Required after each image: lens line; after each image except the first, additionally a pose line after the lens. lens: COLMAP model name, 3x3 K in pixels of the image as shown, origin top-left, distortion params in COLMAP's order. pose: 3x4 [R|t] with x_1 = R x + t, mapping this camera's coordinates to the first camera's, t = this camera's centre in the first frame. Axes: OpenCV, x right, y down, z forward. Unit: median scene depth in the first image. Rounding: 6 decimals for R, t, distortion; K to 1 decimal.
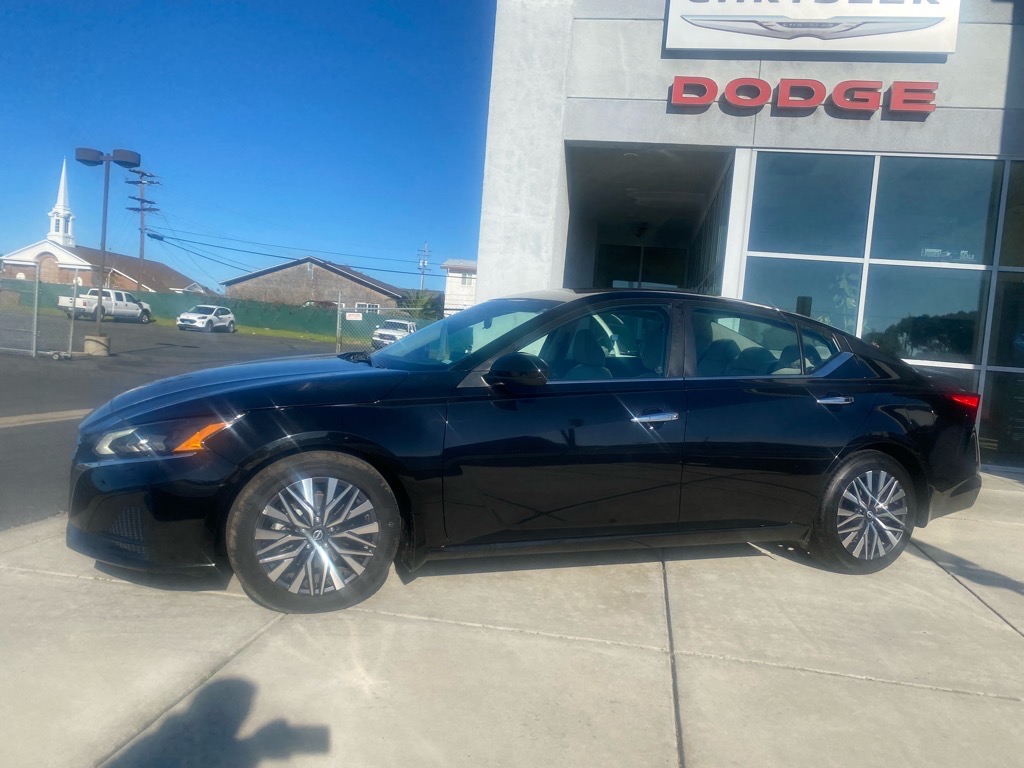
lens RADIAL K [[775.7, 0, 512.0], [0, 775.7, 393.6], [0, 0, 1]] dist [0.029468, -0.033354]
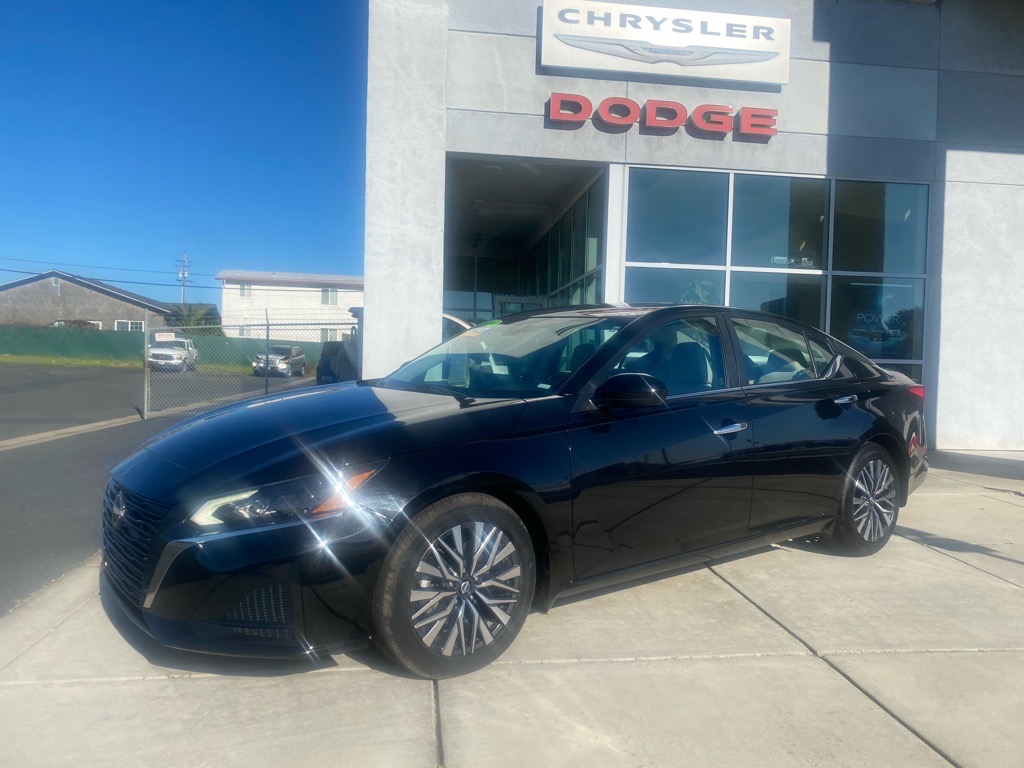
lens RADIAL K [[777.5, 0, 512.0], [0, 777.5, 384.0], [0, 0, 1]] dist [0.036777, -0.048232]
pose [[0.955146, -0.060449, 0.289899, -0.170937], [0.066748, 0.997699, -0.011880, -0.015178], [-0.288514, 0.030698, 0.956984, 0.041740]]
